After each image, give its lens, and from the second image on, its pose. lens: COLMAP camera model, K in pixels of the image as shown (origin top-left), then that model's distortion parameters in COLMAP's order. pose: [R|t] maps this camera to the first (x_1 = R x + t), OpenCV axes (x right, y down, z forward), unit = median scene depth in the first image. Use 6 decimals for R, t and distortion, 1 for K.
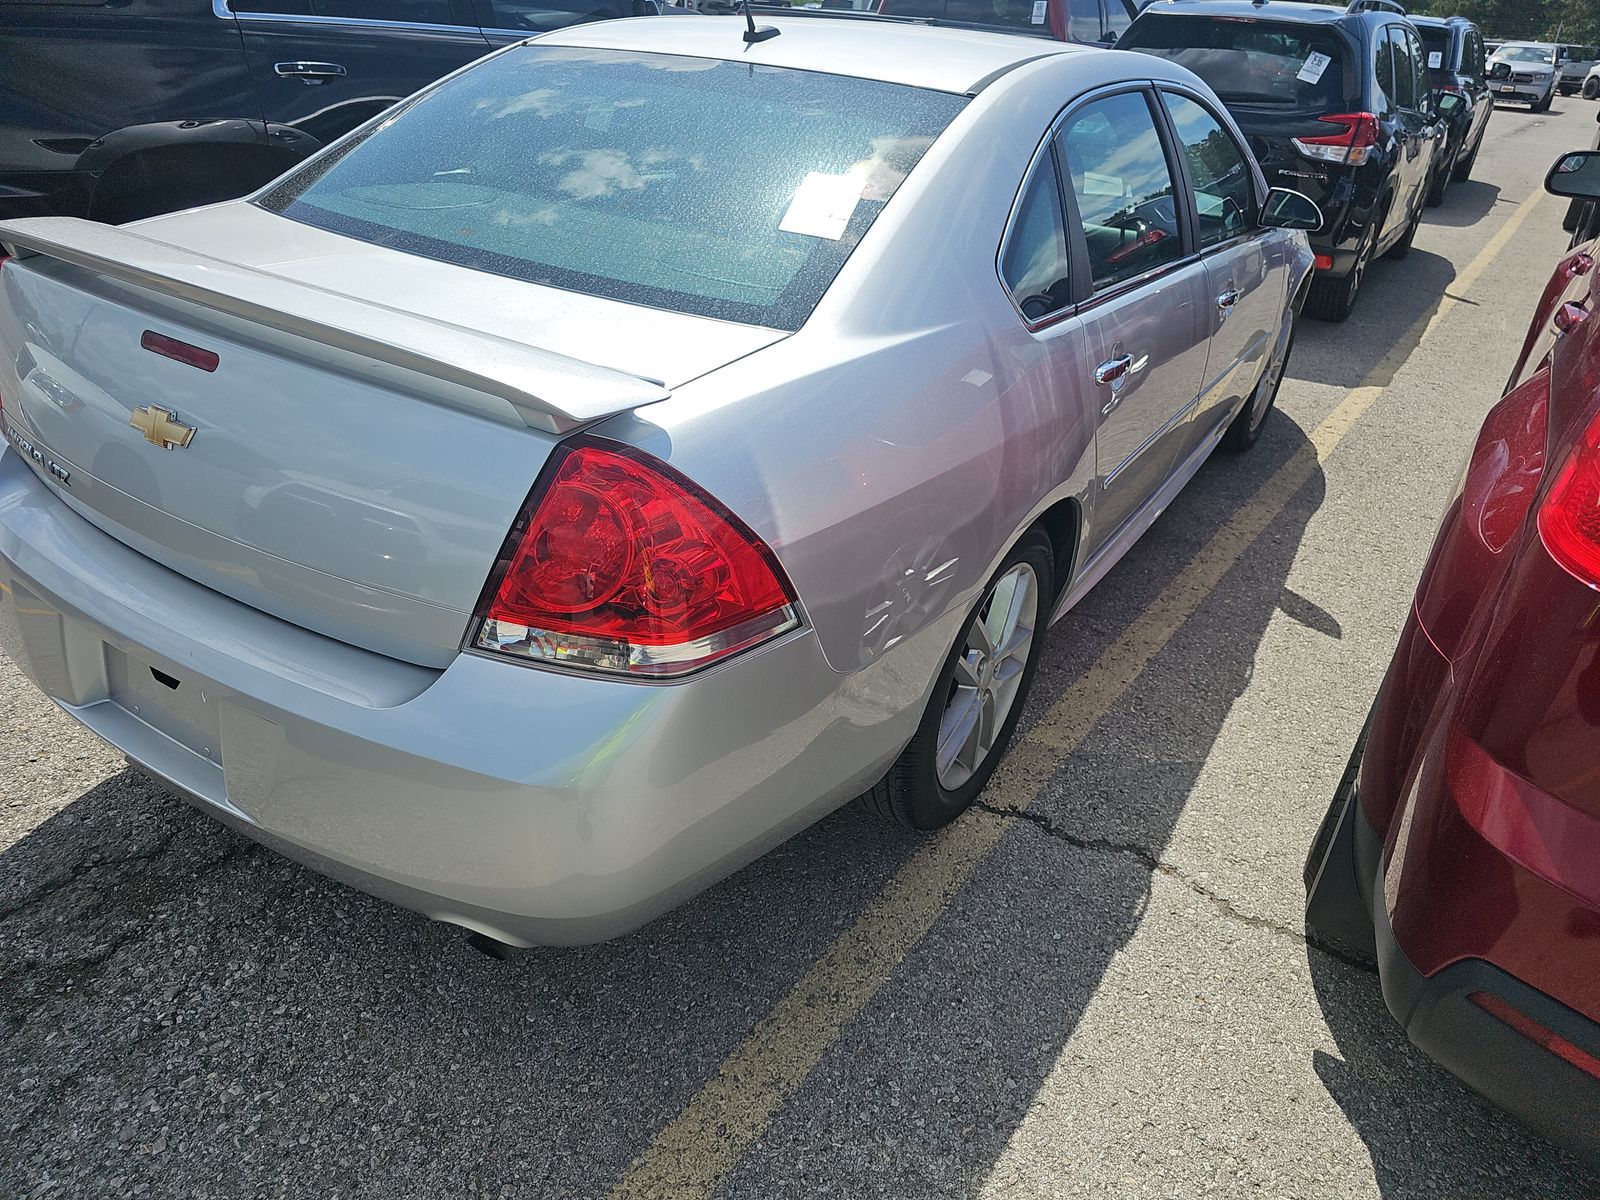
lens RADIAL K [[1070.8, 0, 800.0], [0, 1070.8, 600.0], [0, 0, 1]] dist [0.009196, -0.002420]
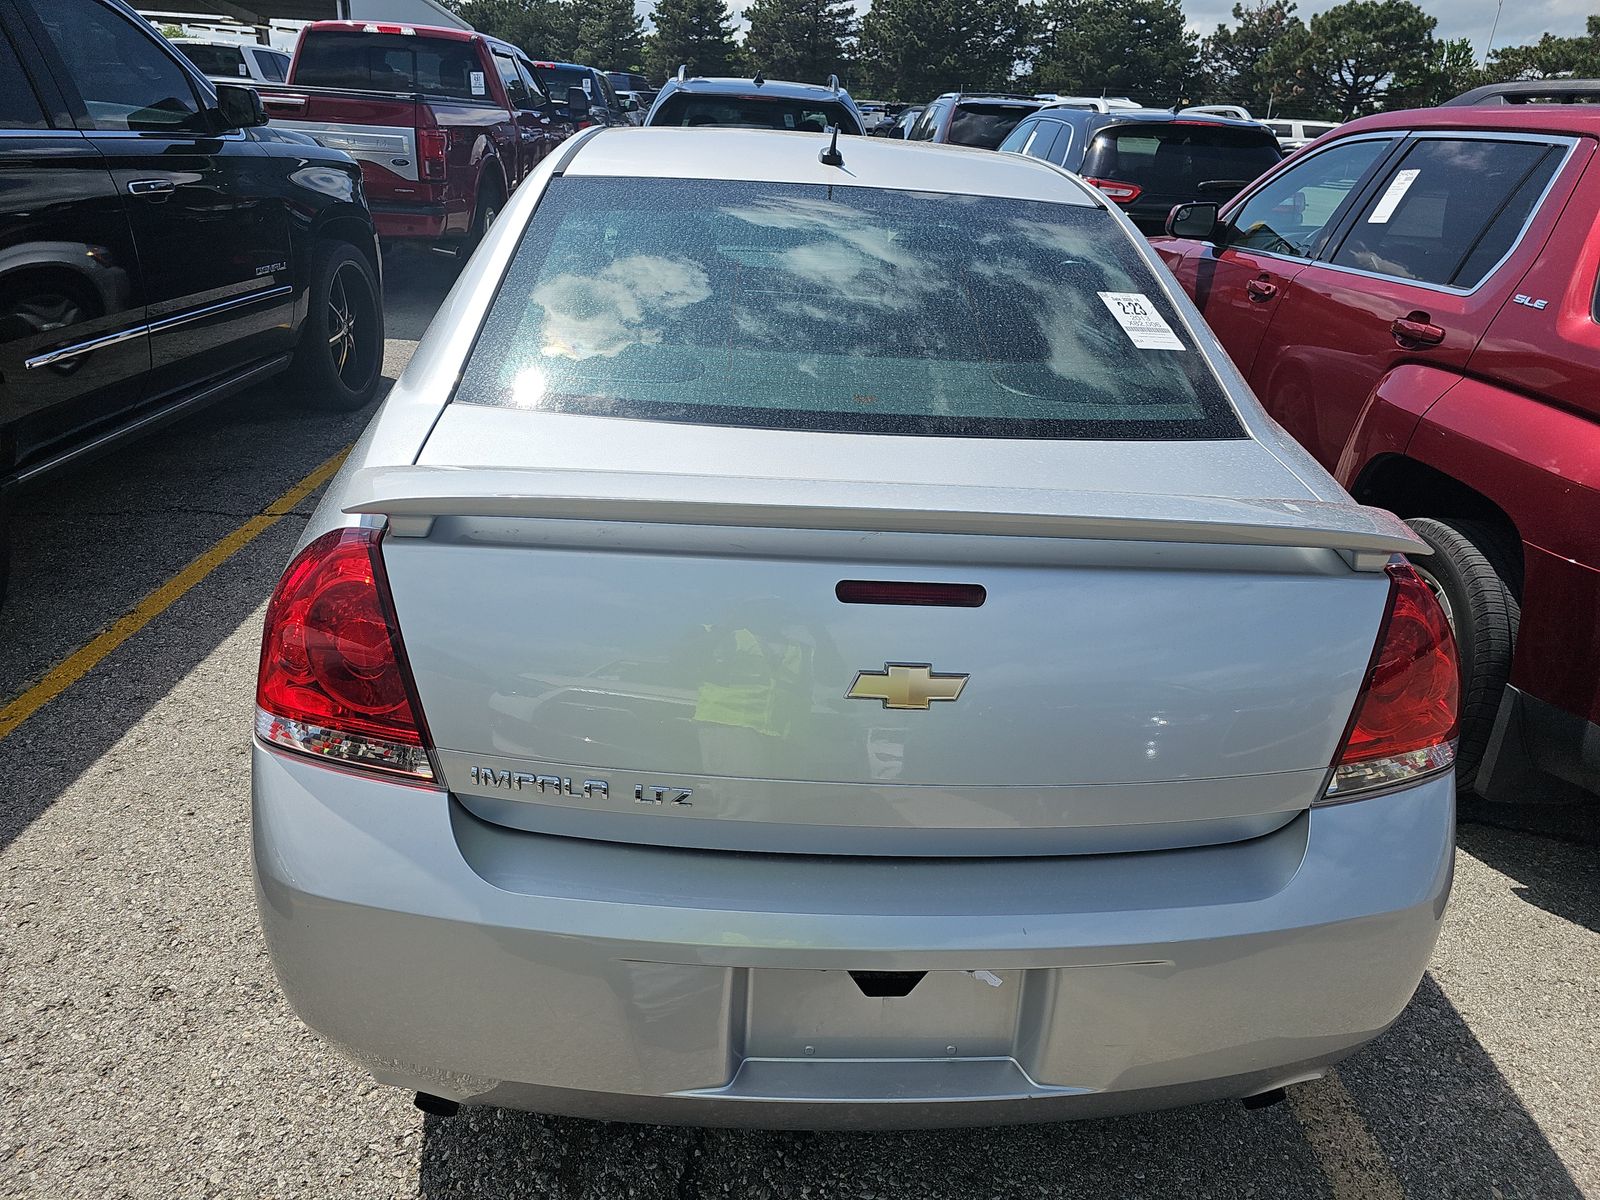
lens RADIAL K [[1070.8, 0, 800.0], [0, 1070.8, 600.0], [0, 0, 1]] dist [0.009196, -0.002420]
pose [[0.815077, -0.251878, 0.521734, -0.856223], [0.272327, 0.961426, 0.038705, -0.223918], [-0.511358, 0.110535, 0.852230, 0.268108]]
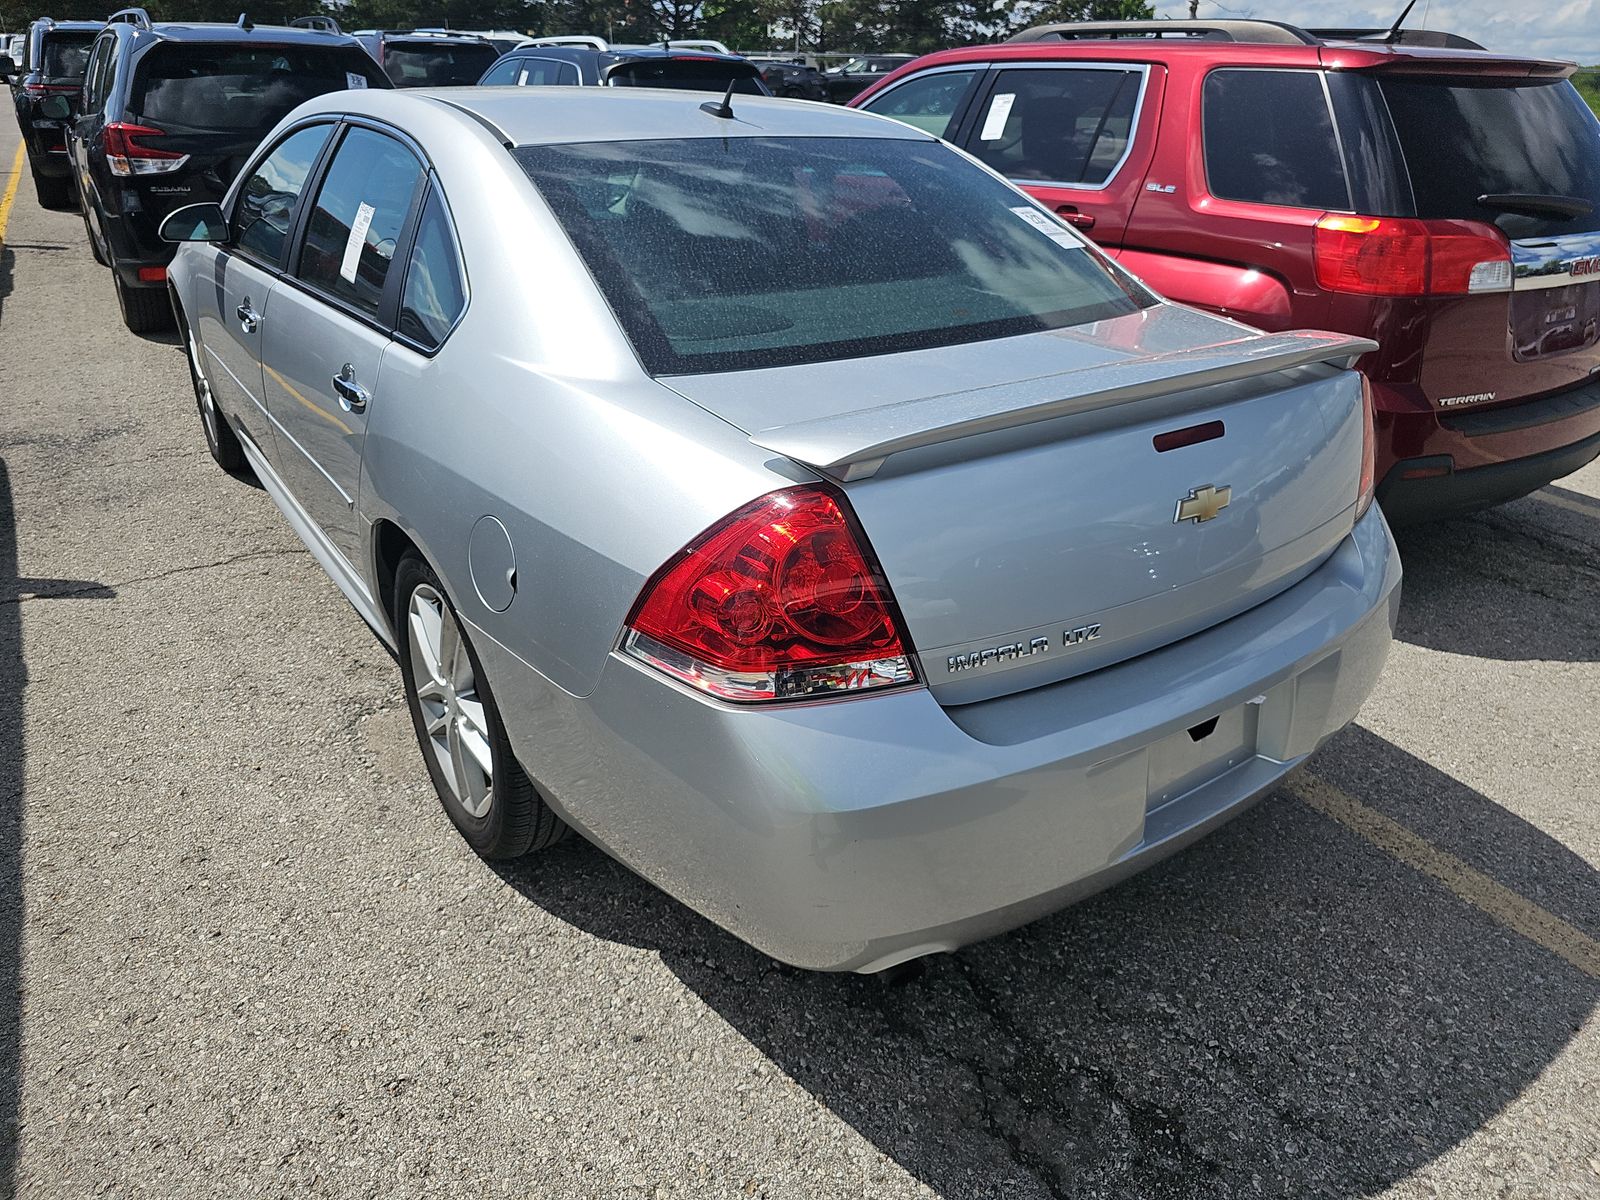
lens RADIAL K [[1072.9, 0, 802.3], [0, 1072.9, 584.0], [0, 0, 1]] dist [0.018697, -0.002219]
pose [[0.382311, -0.441129, 0.811938, -1.357313], [0.446427, 0.857513, 0.255685, -0.449789], [-0.809038, 0.264720, 0.524768, 0.617969]]
